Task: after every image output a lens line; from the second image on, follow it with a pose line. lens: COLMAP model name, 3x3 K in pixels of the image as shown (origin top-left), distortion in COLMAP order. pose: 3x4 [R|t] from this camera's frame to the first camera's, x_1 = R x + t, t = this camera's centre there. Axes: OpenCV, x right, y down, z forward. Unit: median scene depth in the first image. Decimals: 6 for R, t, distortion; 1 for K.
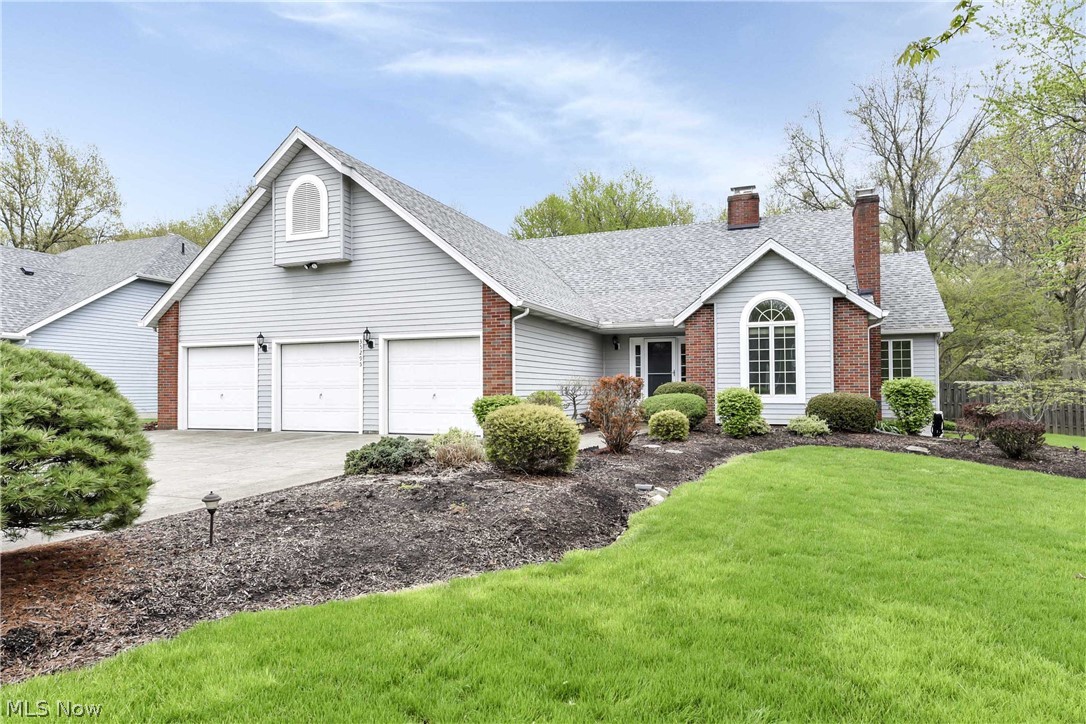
lens RADIAL K [[625.3, 0, 549.1], [0, 625.3, 368.4], [0, 0, 1]] dist [0.004374, 0.001536]
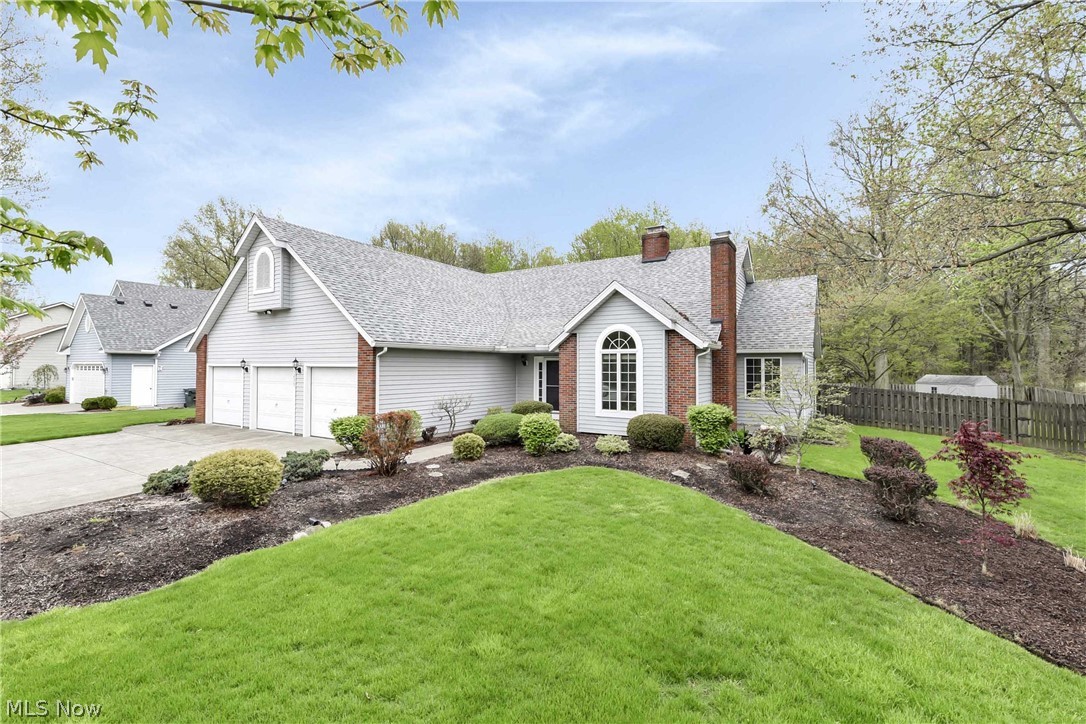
lens RADIAL K [[471.7, 0, 541.3], [0, 471.7, 346.9], [0, 0, 1]] dist [-0.001755, -0.000171]
pose [[0.981074, -0.001130, -0.193629, 0.388171], [0.000112, 0.999986, -0.005264, -0.075172], [0.193632, 0.005143, 0.981061, 0.085403]]
